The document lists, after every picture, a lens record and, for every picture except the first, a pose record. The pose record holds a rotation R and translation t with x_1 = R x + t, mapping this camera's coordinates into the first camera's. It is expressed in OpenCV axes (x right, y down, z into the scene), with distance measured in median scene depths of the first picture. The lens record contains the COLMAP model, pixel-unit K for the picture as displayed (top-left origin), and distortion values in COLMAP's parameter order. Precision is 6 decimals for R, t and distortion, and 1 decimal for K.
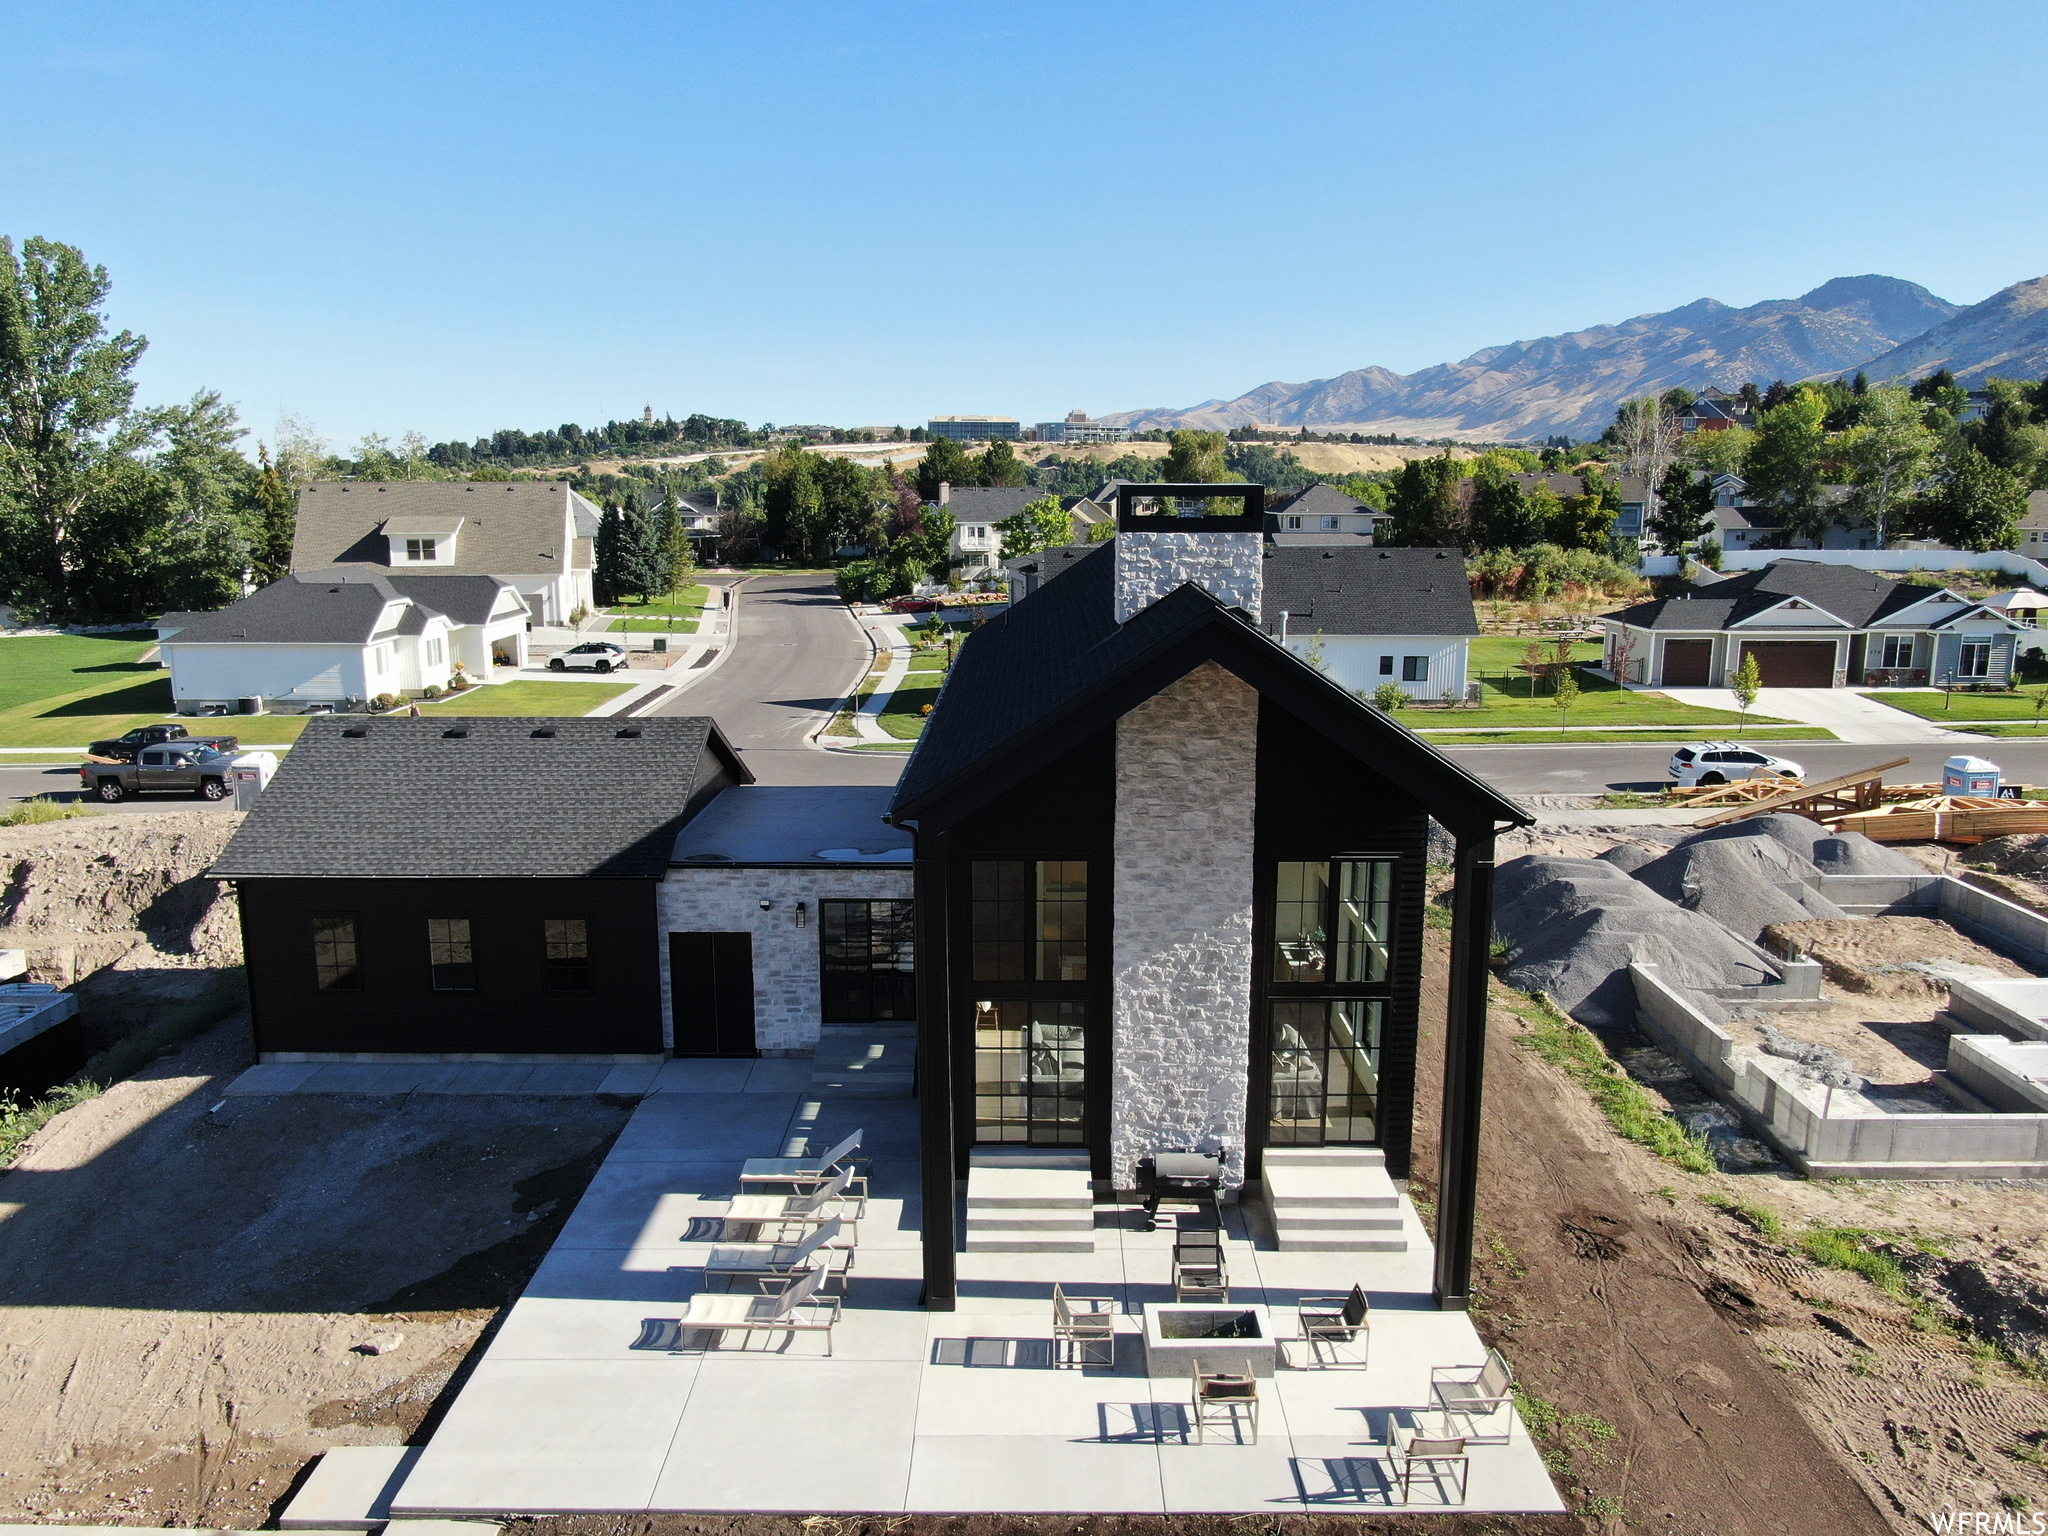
lens RADIAL K [[1469.2, 0, 1030.1], [0, 1469.2, 765.4], [0, 0, 1]] dist [-0.024088, 0.010631]
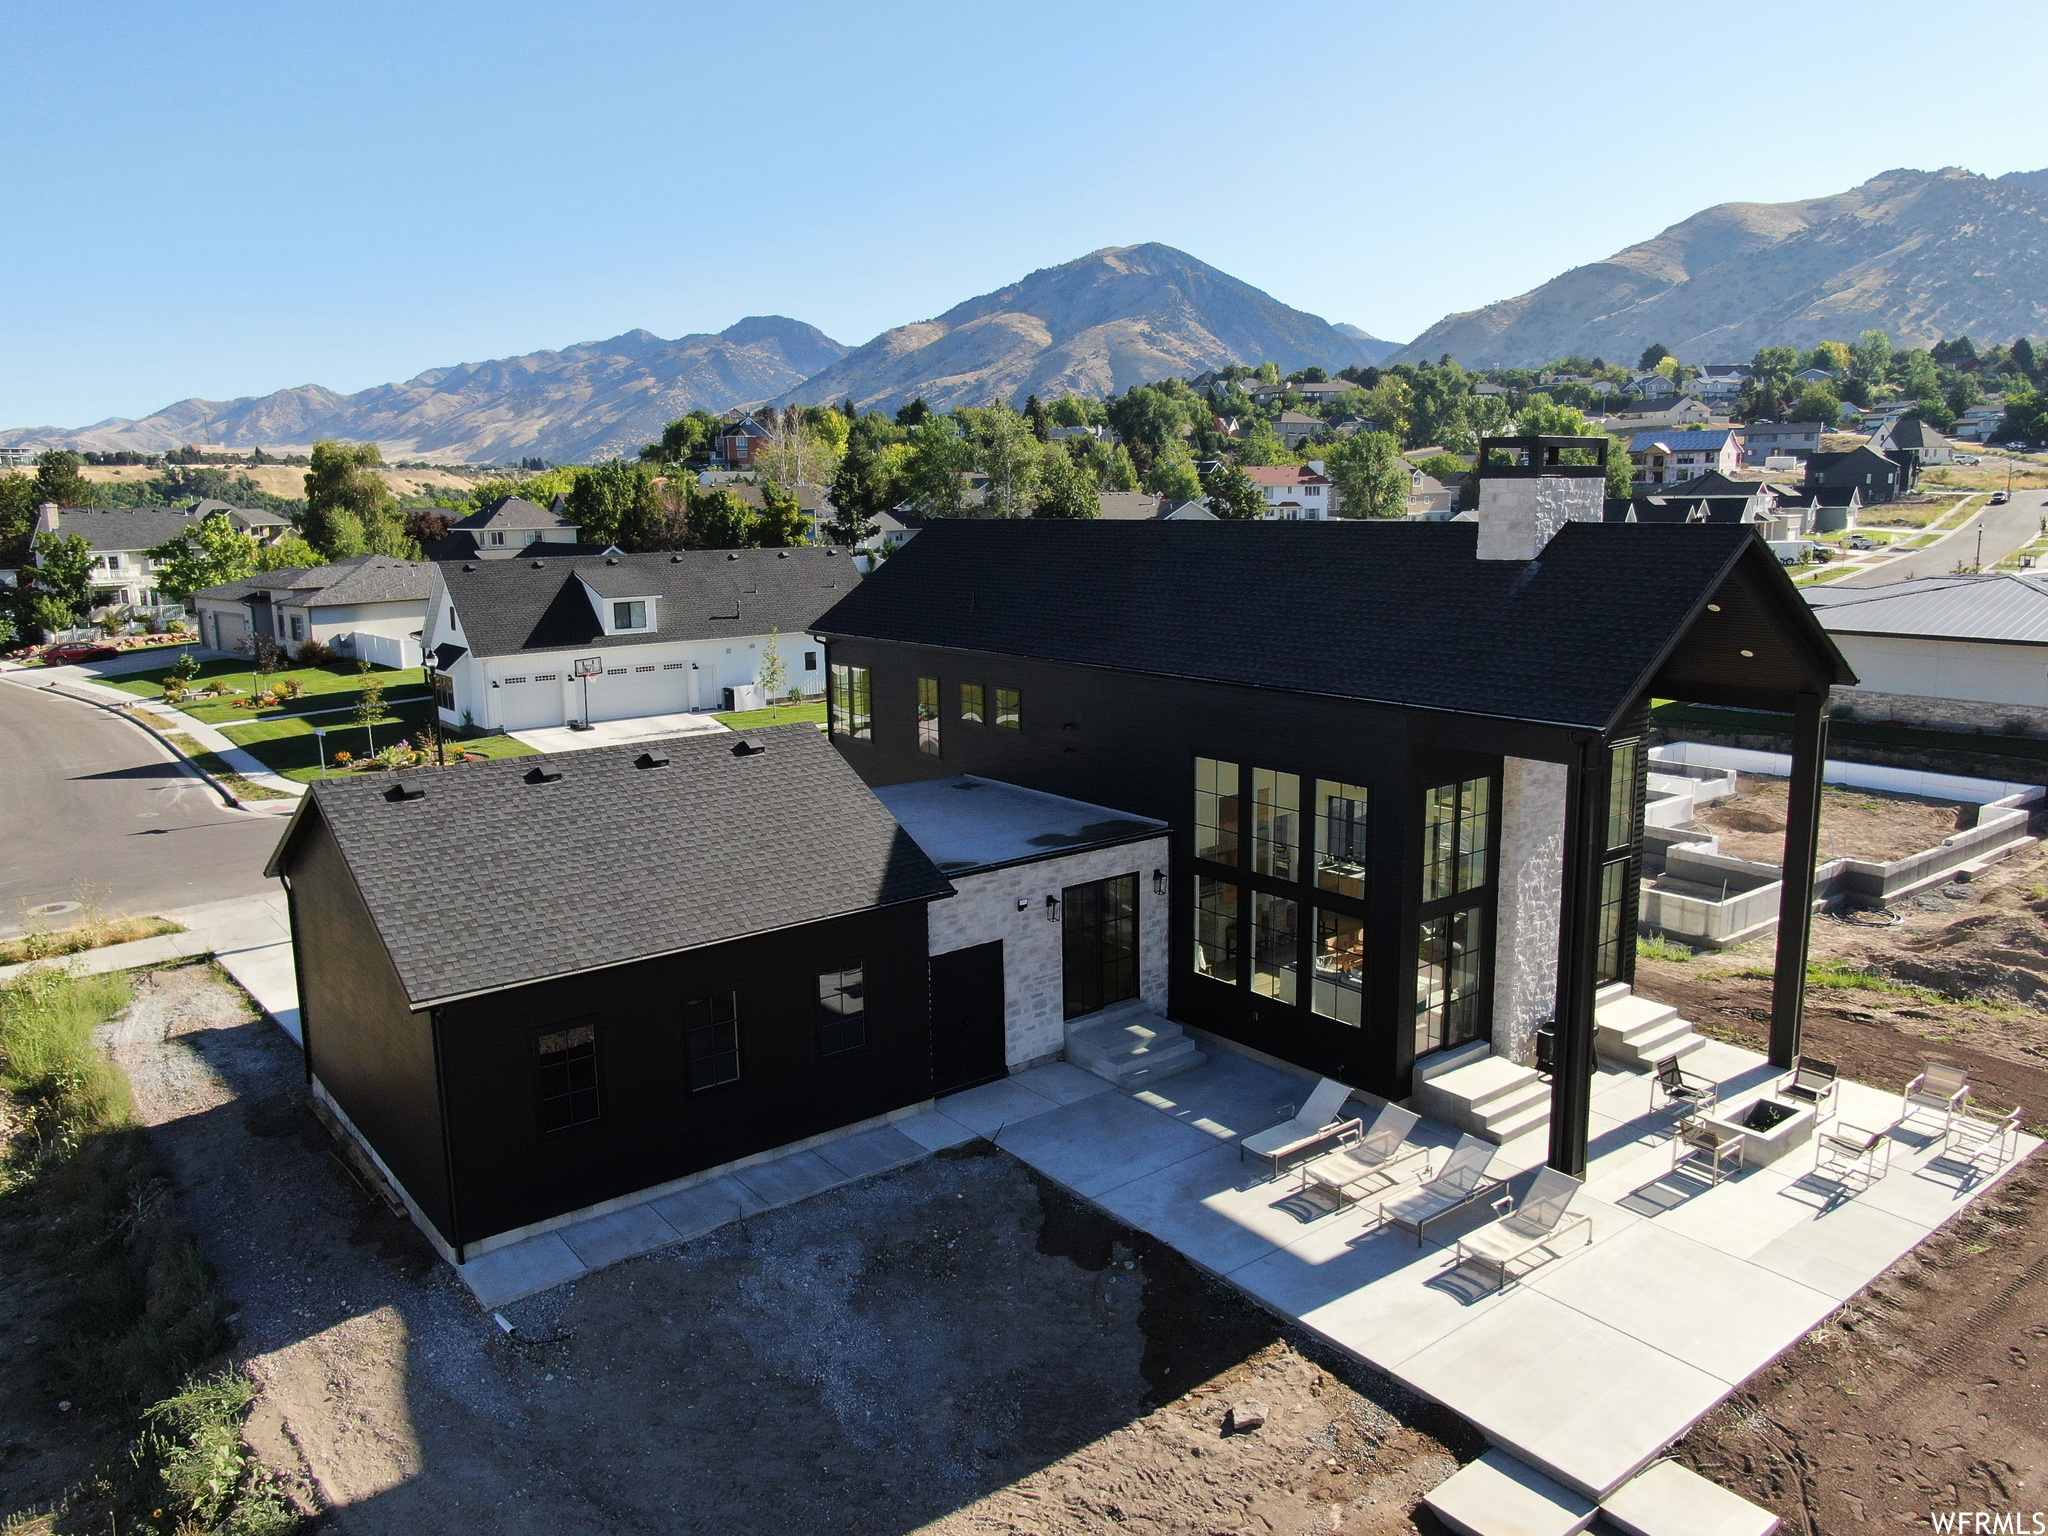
lens RADIAL K [[1469.2, 0, 1031.6], [0, 1469.2, 761.7], [0, 0, 1]] dist [-0.024088, 0.010631]
pose [[0.782594, -0.122824, 0.610296, -0.713470], [0.133382, 0.990660, 0.028335, -0.018407], [-0.608076, 0.059228, 0.791667, 0.259833]]
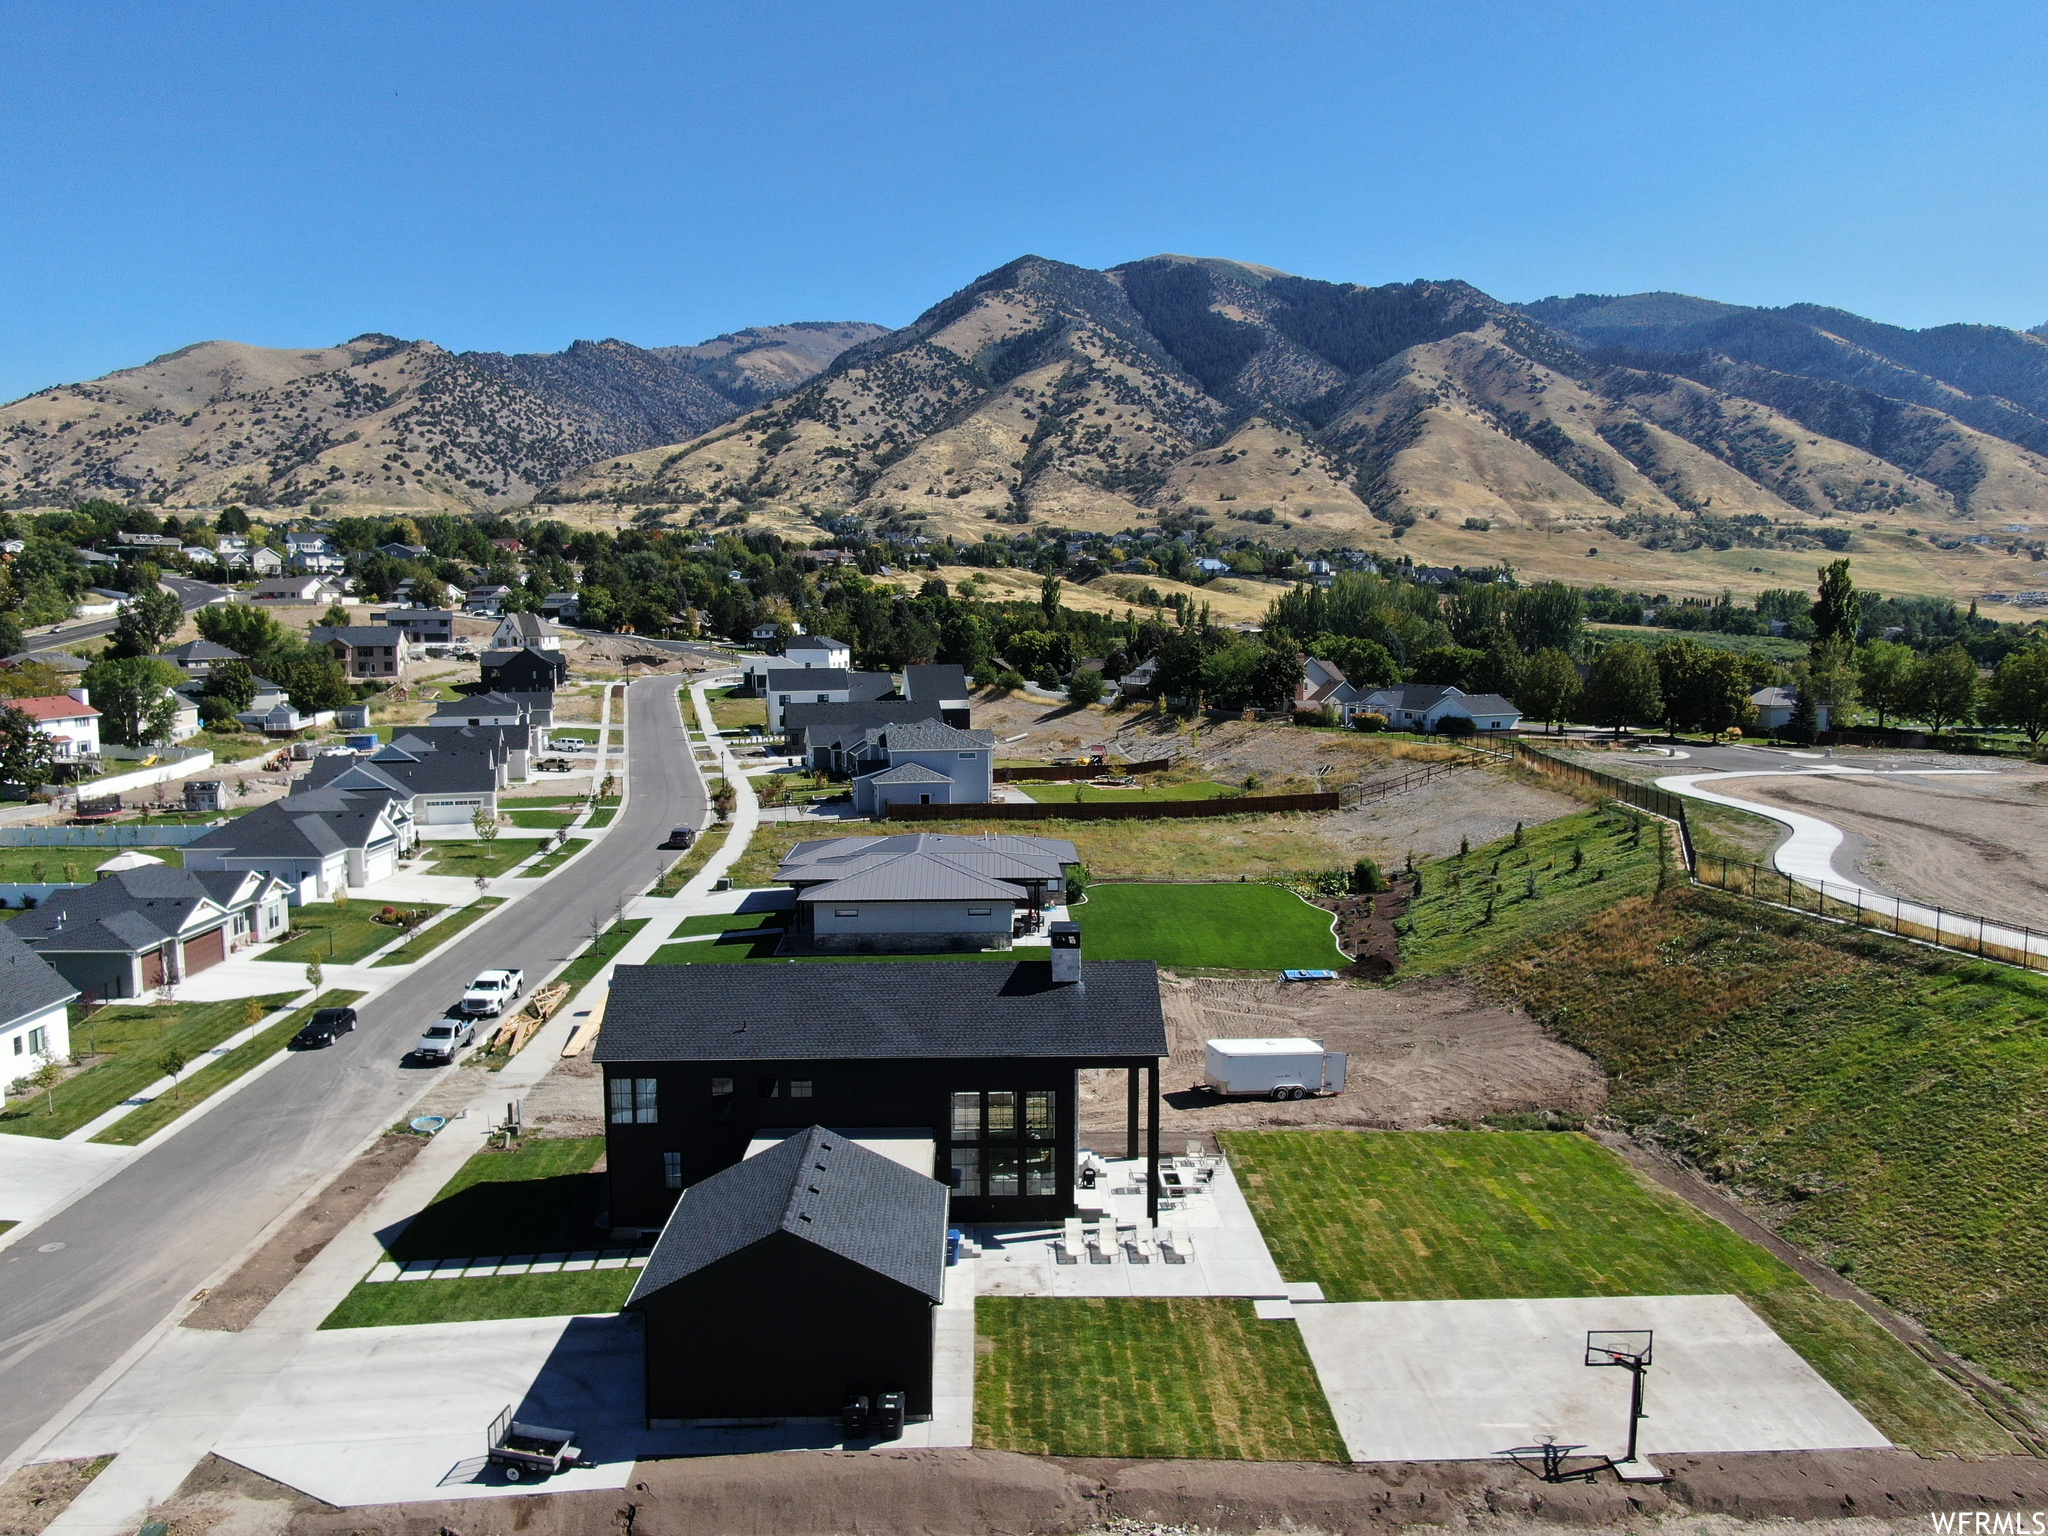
lens RADIAL K [[1469.2, 0, 1027.6], [0, 1469.2, 759.3], [0, 0, 1]] dist [-0.024088, 0.010631]
pose [[-0.035561, -0.100459, 0.994306, -1.977836], [0.192106, 0.975693, 0.105449, -0.608042], [-0.980730, 0.194762, -0.015398, 0.790214]]
